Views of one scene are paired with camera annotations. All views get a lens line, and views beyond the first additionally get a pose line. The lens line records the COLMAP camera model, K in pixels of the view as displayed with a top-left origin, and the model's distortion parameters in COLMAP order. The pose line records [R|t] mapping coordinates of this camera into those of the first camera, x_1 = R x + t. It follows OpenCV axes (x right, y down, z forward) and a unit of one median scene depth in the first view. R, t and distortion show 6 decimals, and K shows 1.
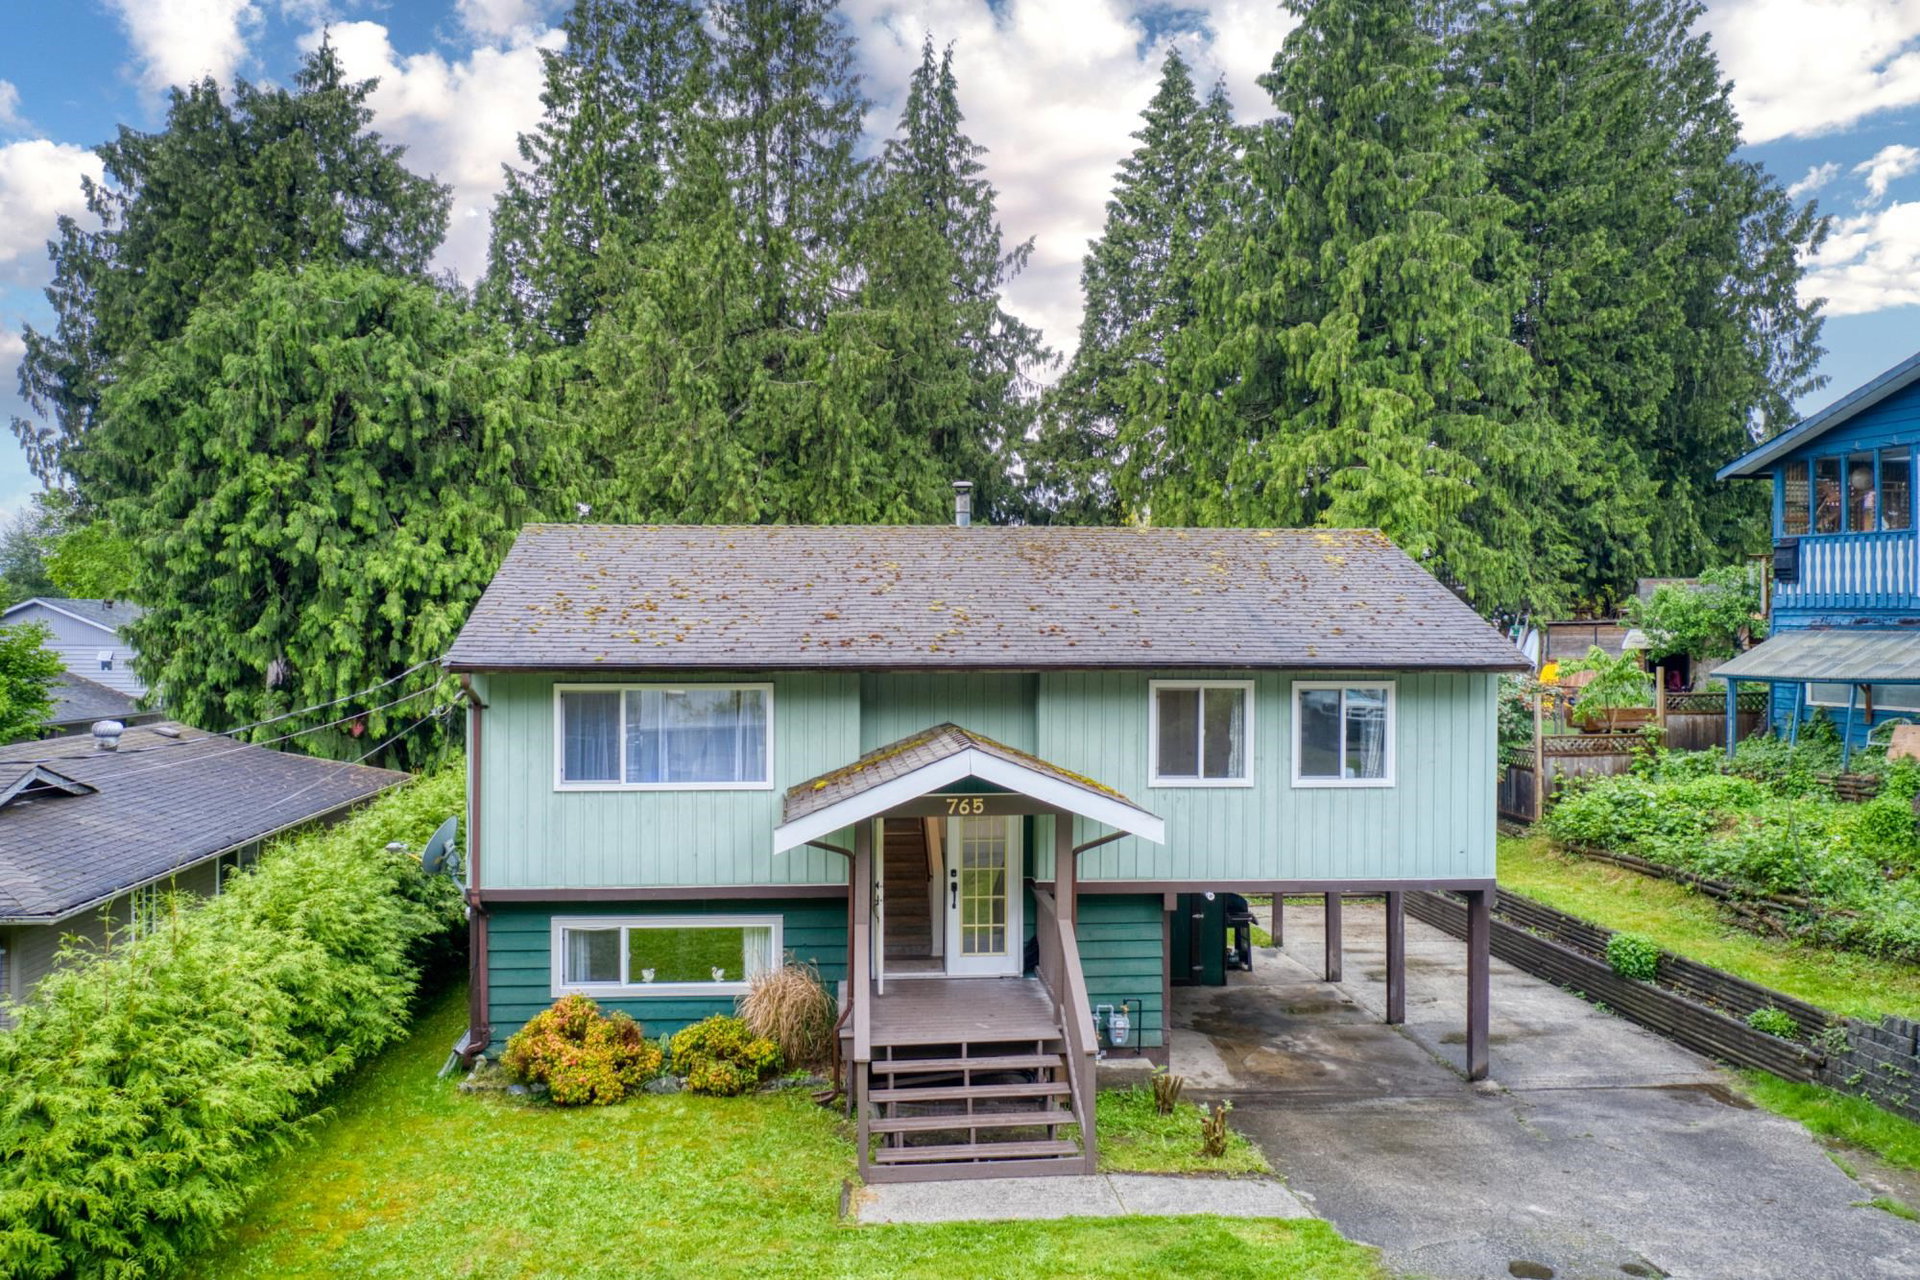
lens RADIAL K [[1565.7, 0, 961.9], [0, 1565.7, 632.5], [0, 0, 1]] dist [-0.027298, 0.001018]
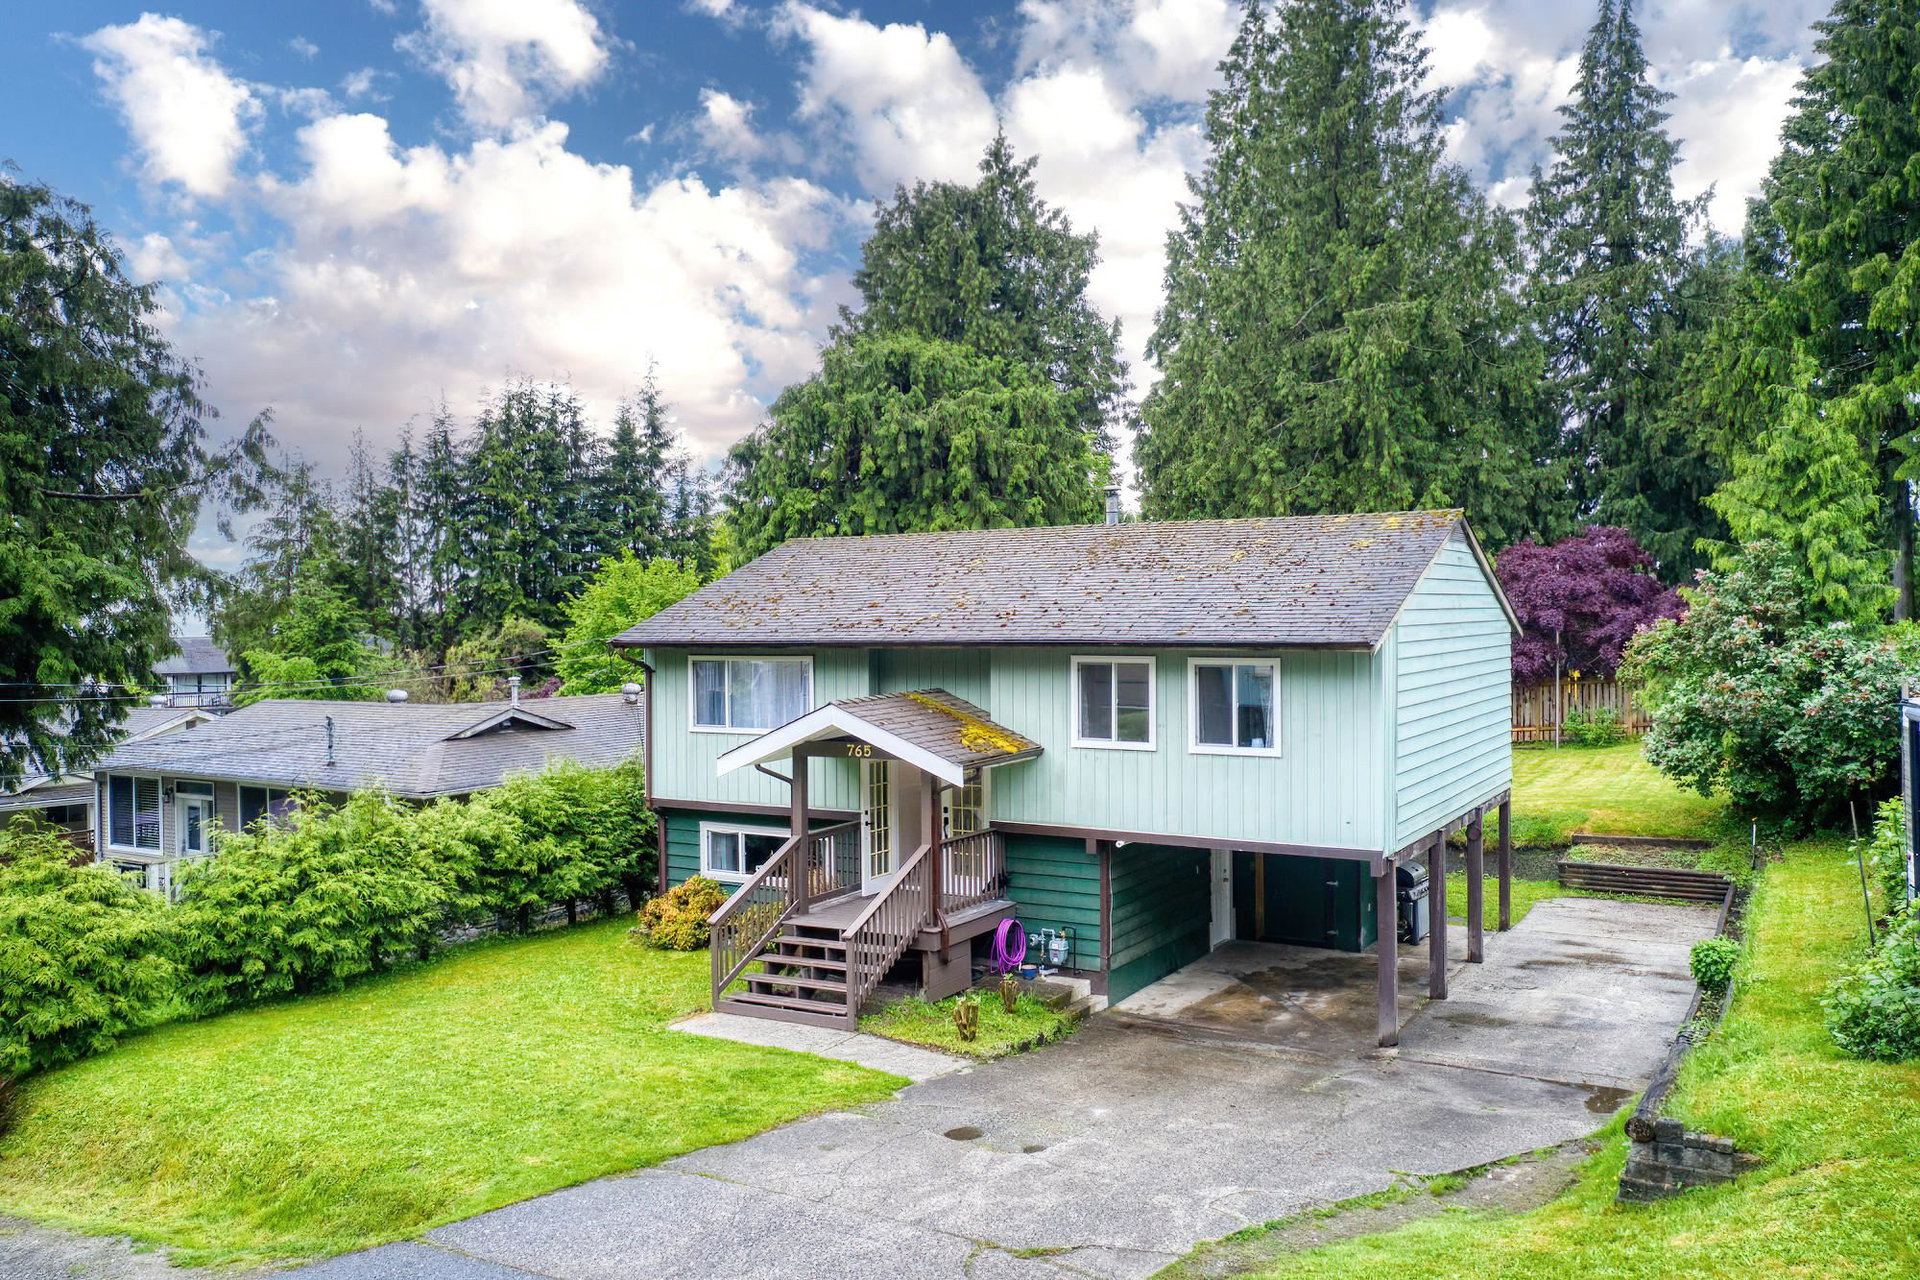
lens RADIAL K [[1565.7, 0, 963.1], [0, 1565.7, 640.7], [0, 0, 1]] dist [-0.027298, 0.001018]
pose [[0.799496, -0.001500, -0.600670, 0.753479], [0.009377, 0.999906, 0.009985, 0.006583], [0.600599, -0.013615, 0.799435, 0.013180]]
